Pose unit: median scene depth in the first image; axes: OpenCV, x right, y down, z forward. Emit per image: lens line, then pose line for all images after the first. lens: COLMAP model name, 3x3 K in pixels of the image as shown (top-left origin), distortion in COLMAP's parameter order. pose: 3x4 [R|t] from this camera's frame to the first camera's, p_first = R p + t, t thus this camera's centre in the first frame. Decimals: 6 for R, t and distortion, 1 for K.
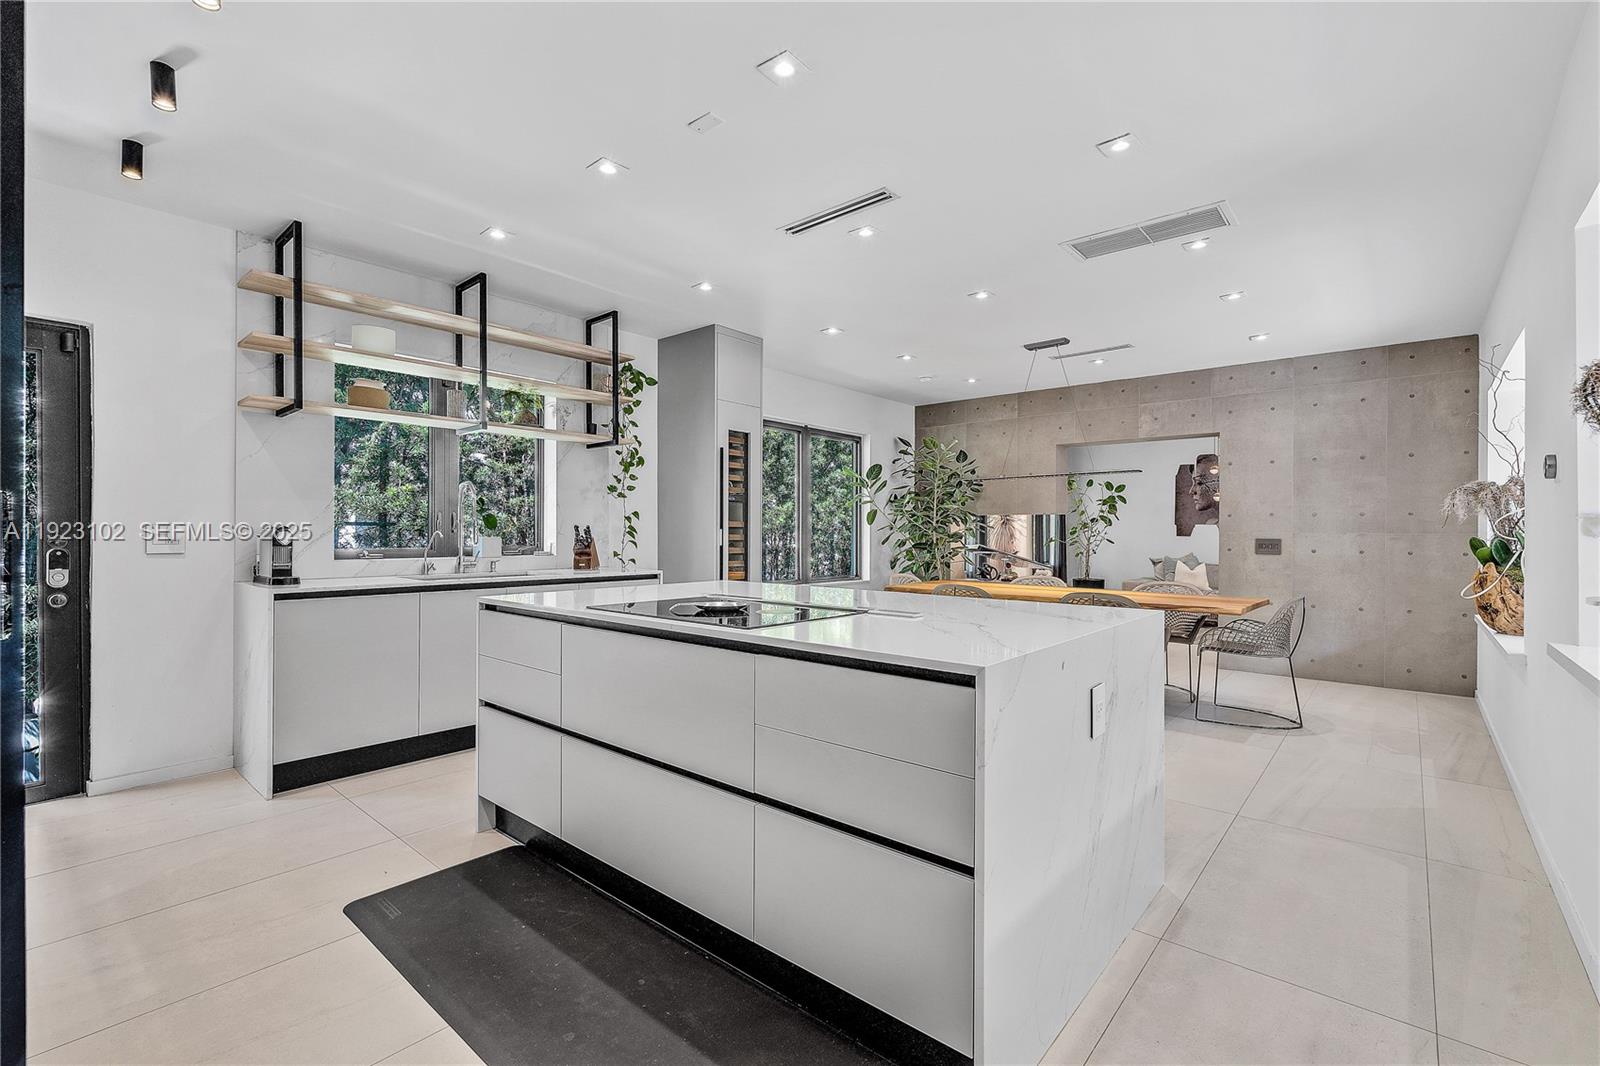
lens RADIAL K [[710.1, 0, 796.1], [0, 710.1, 530.0], [0, 0, 1]] dist [-0.001042, -0.000618]
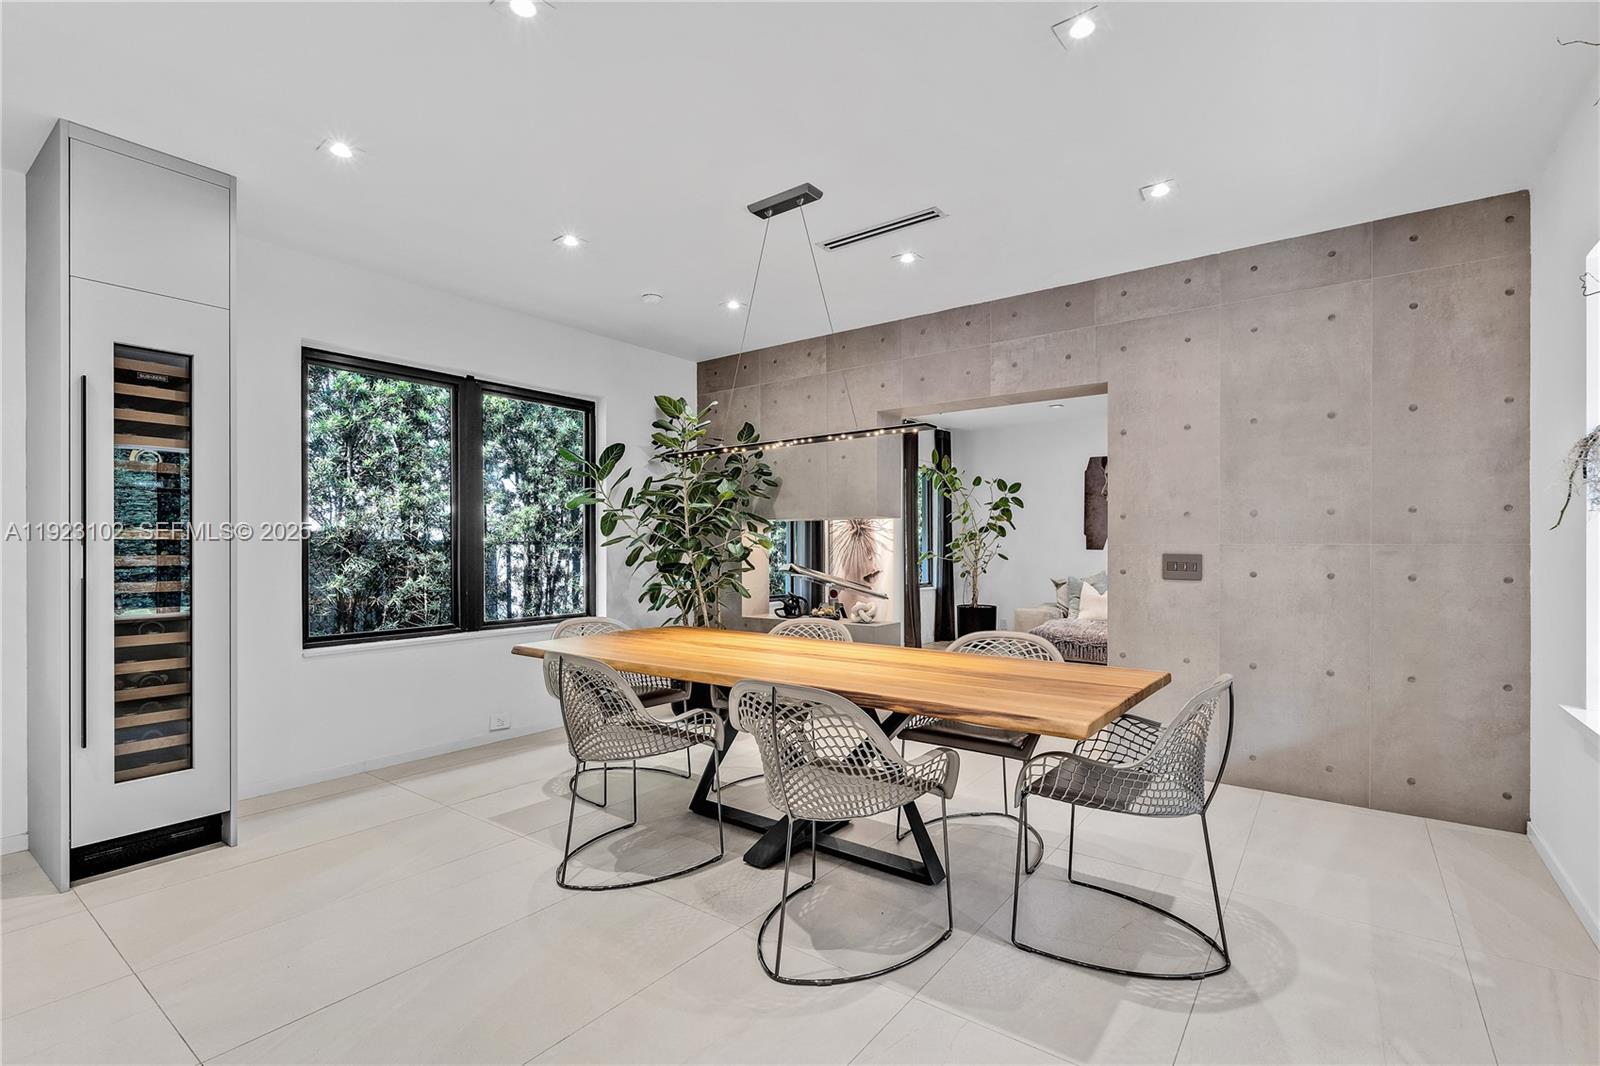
lens RADIAL K [[728.5, 0, 799.9], [0, 728.5, 545.2], [0, 0, 1]] dist [-0.001616, -0.000572]
pose [[0.997496, -0.006443, 0.070433, 0.290309], [0.006342, 0.999979, 0.001658, 0.001487], [-0.070443, -0.001207, 0.997515, 0.394711]]
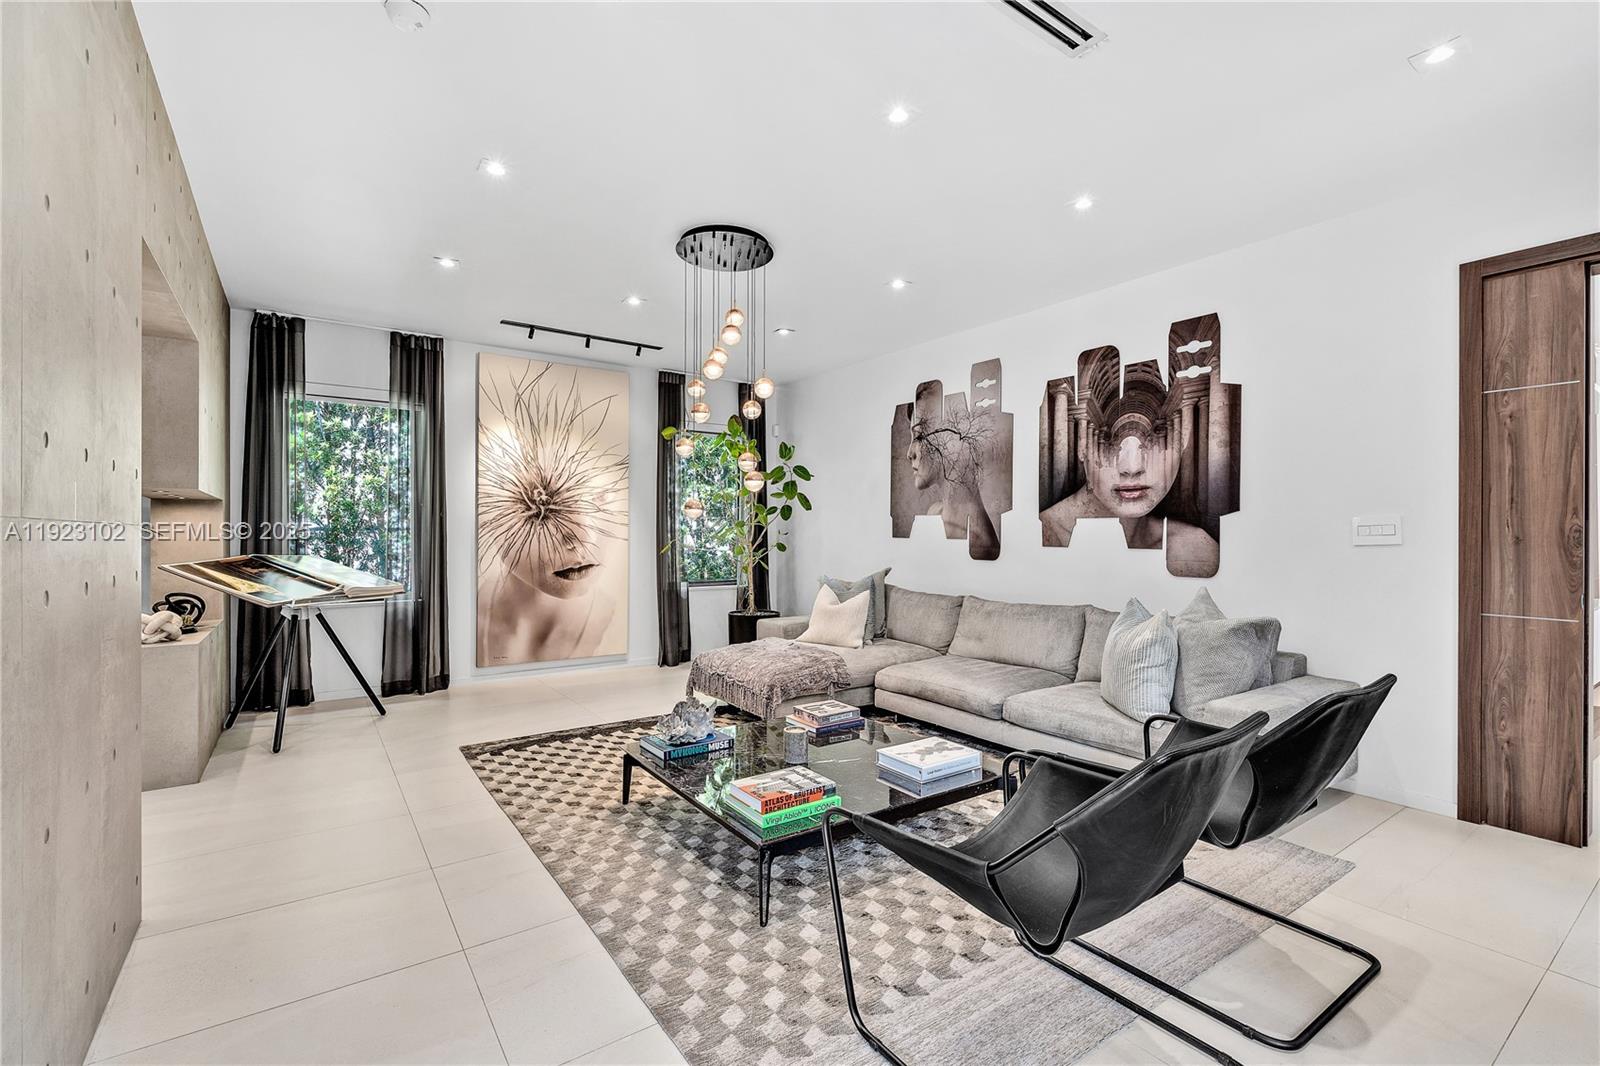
lens RADIAL K [[710.1, 0, 795.8], [0, 710.1, 533.2], [0, 0, 1]] dist [-0.001042, -0.000618]
pose [[0.965607, -0.006458, -0.259925, 1.046305], [0.007507, 0.999967, 0.003043, 0.006224], [0.259897, -0.004889, 0.965624, 0.789604]]
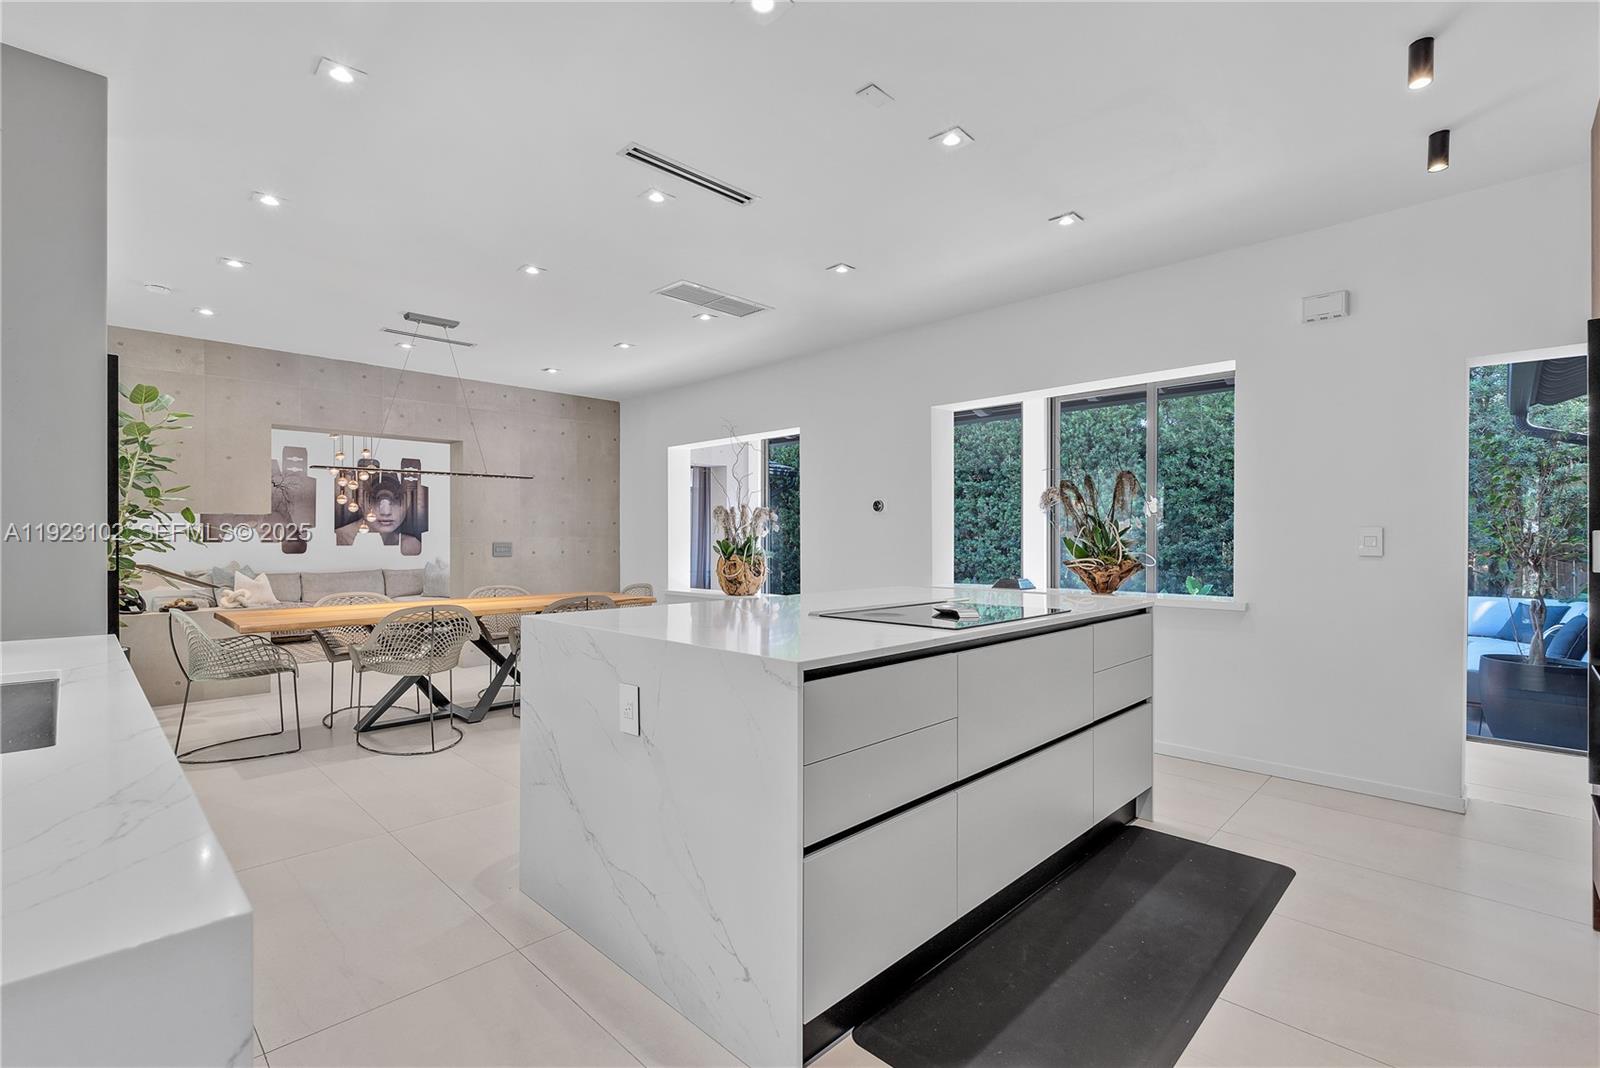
lens RADIAL K [[728.5, 0, 817.2], [0, 728.5, 532.0], [0, 0, 1]] dist [-0.001616, -0.000572]
pose [[0.052603, 0.002842, 0.998611, -0.454811], [-0.000368, 0.999996, -0.002826, -0.001423], [-0.998615, -0.000219, 0.052604, 0.433962]]
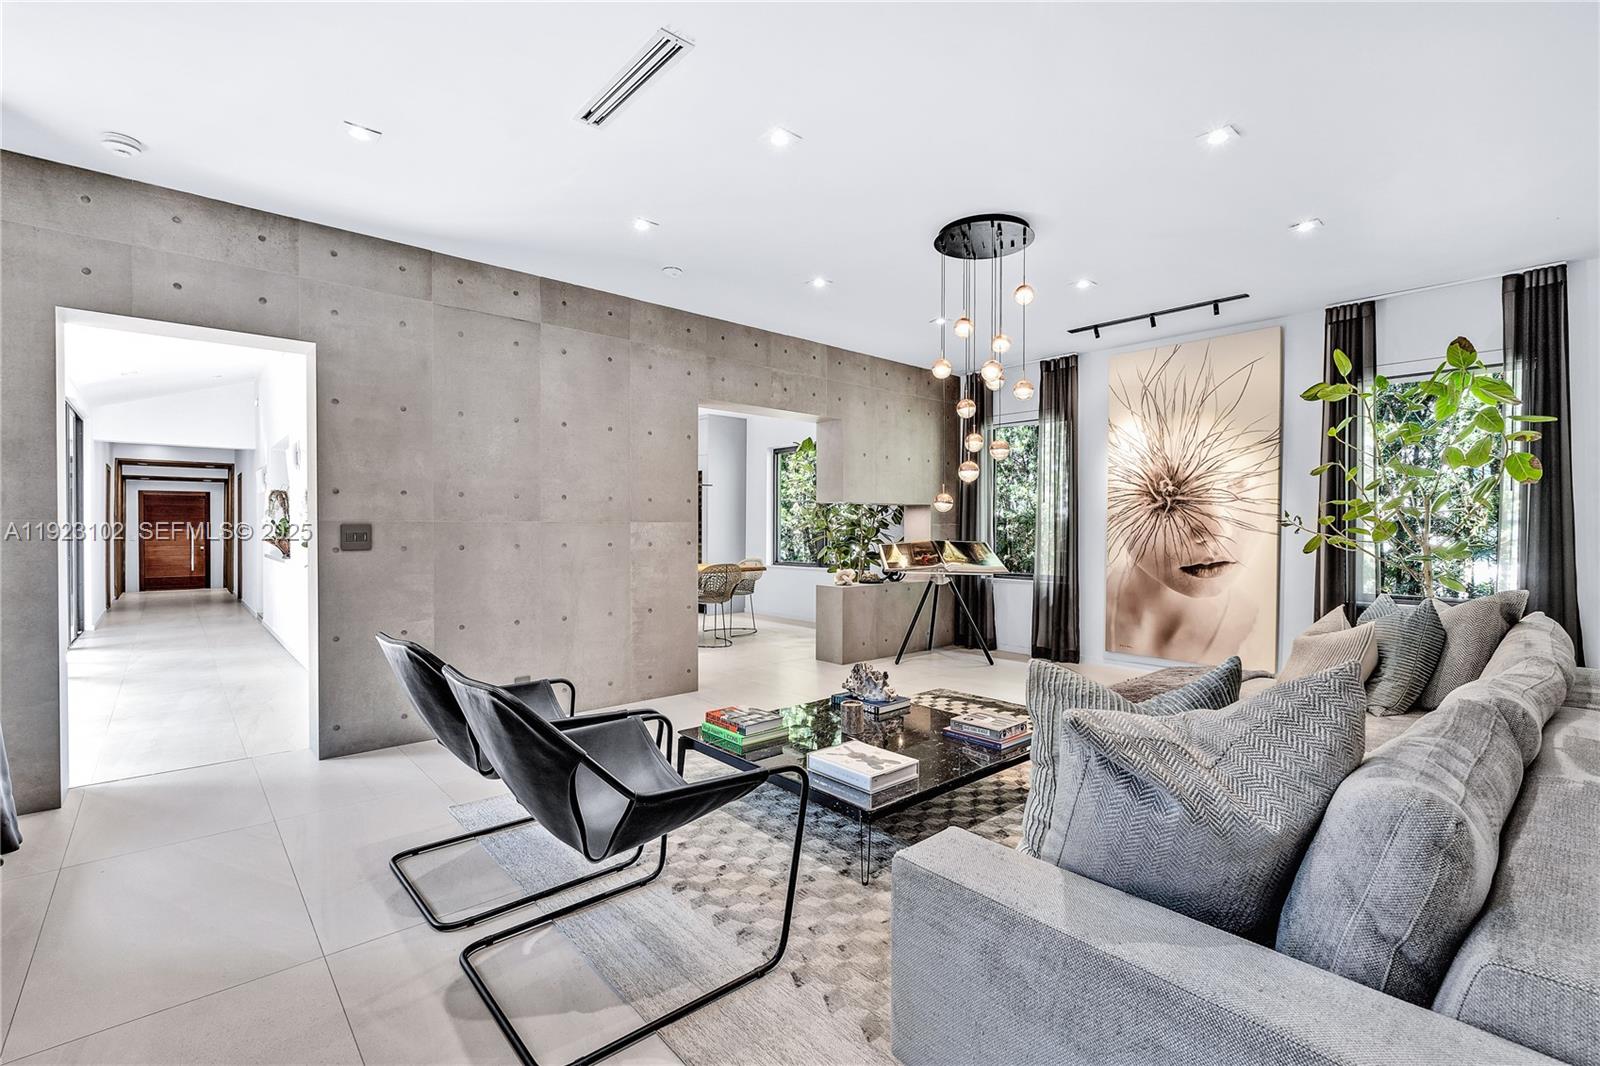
lens RADIAL K [[710.1, 0, 795.8], [0, 710.1, 536.5], [0, 0, 1]] dist [-0.001042, -0.000618]
pose [[-0.149176, 0.005669, -0.988794, 1.439898], [0.005975, 0.999970, 0.004832, 0.012992], [0.988793, -0.005188, -0.149206, 1.279088]]
